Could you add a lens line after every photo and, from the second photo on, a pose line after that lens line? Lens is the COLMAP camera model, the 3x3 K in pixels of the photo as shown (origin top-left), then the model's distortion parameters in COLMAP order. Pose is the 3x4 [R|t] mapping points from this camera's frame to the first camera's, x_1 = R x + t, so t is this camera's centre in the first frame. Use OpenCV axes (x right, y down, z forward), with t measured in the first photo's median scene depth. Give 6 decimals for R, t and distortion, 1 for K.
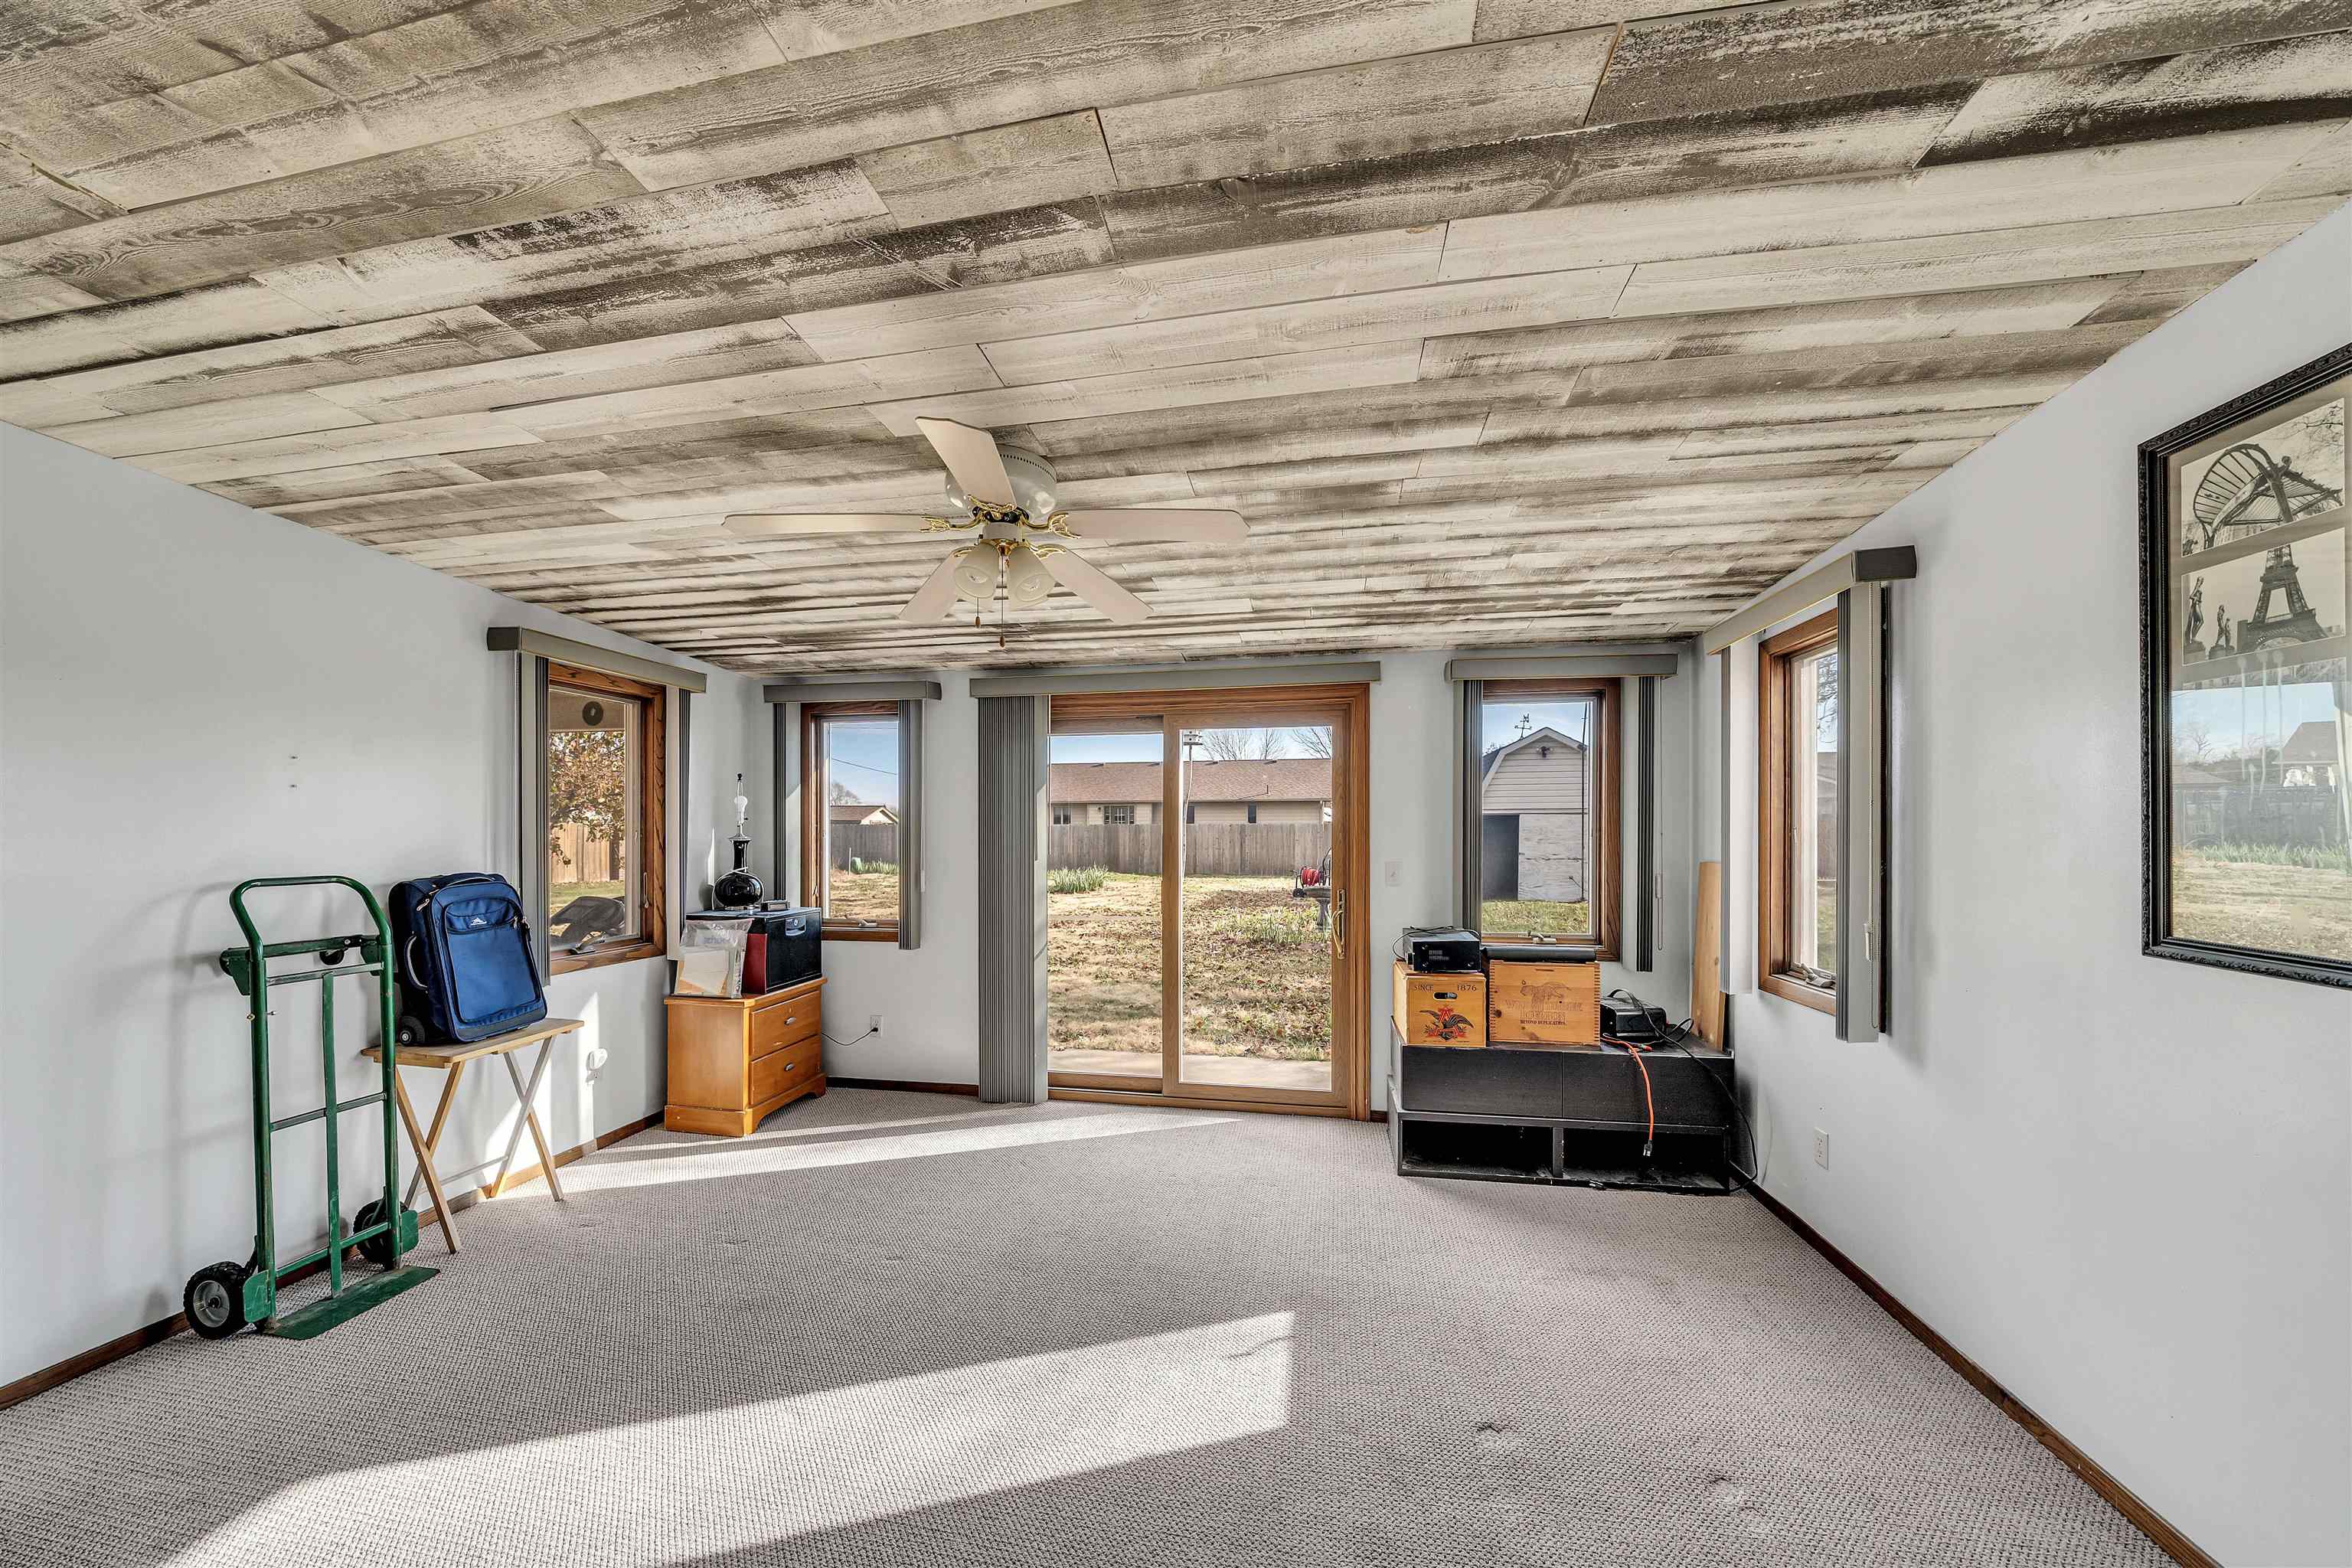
lens RADIAL K [[798.8, 0, 1184.2], [0, 798.8, 849.8], [0, 0, 1]] dist [-0.007923, 0.000242]
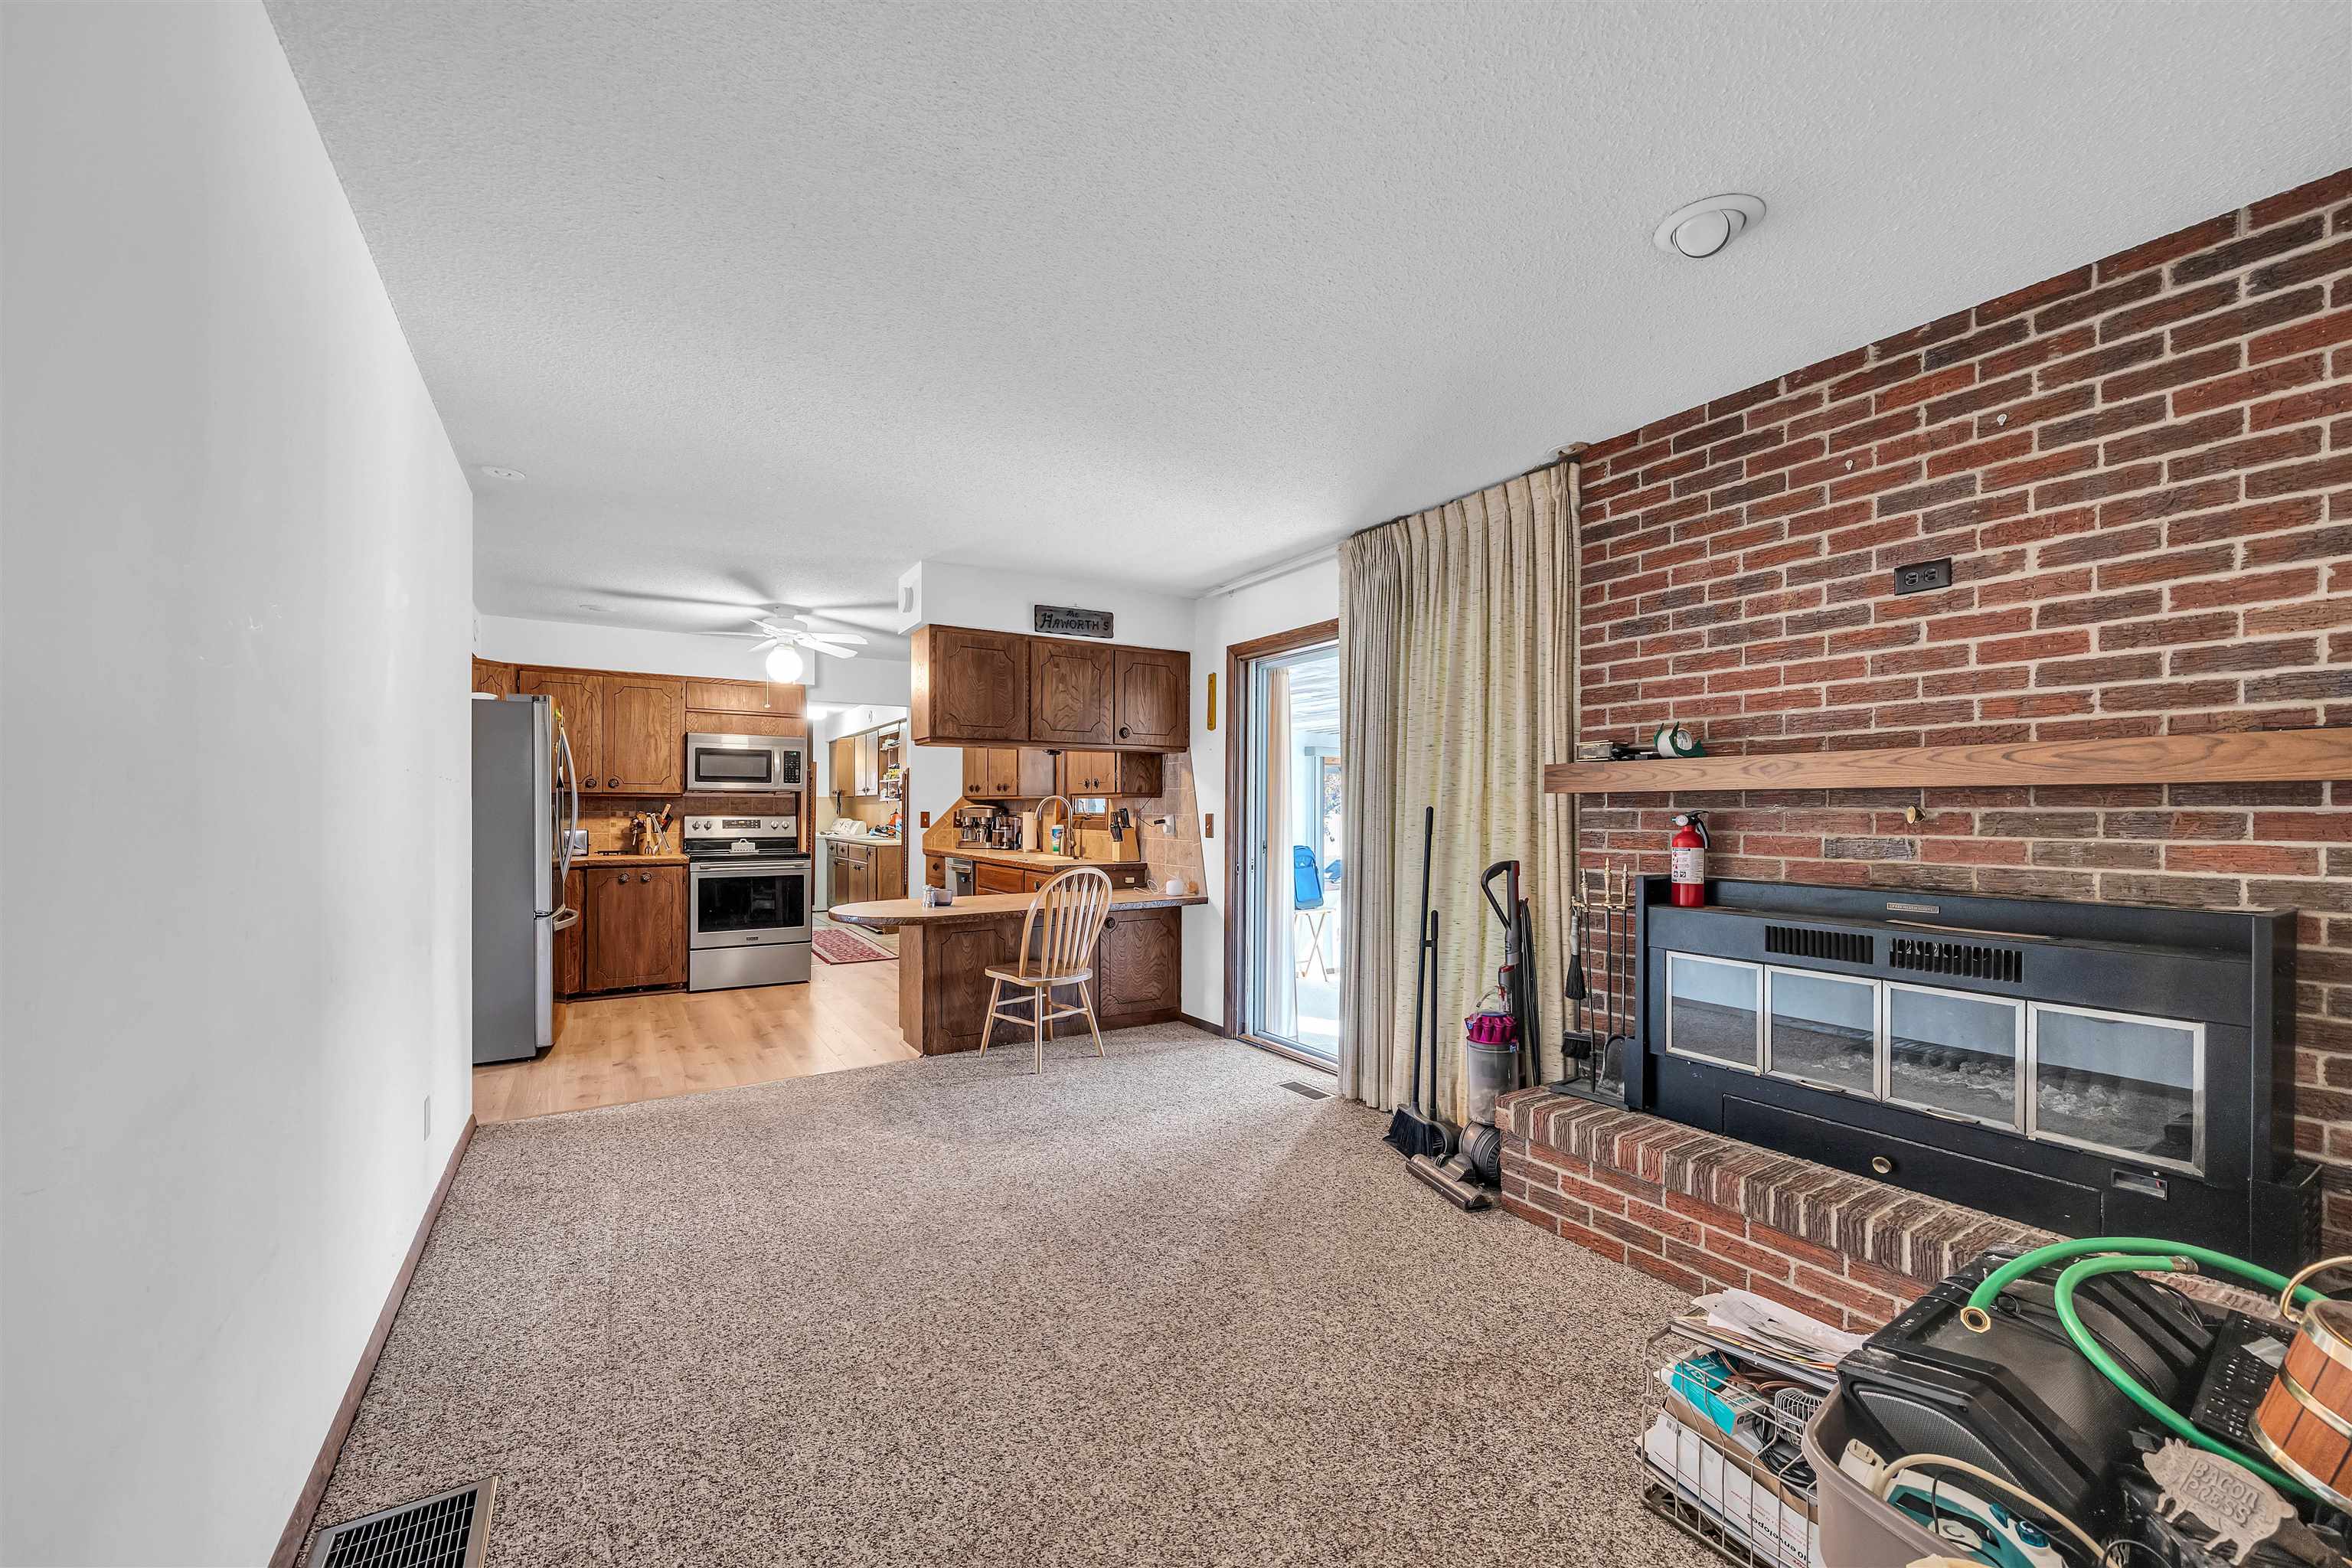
lens RADIAL K [[904.0, 0, 1168.3], [0, 904.0, 805.6], [0, 0, 1]] dist [-0.005618, 0.000580]
pose [[0.677332, 0.001869, -0.735675, 0.852335], [-0.013395, 0.999862, -0.009792, -0.059365], [0.735556, 0.016487, 0.677264, -1.146800]]
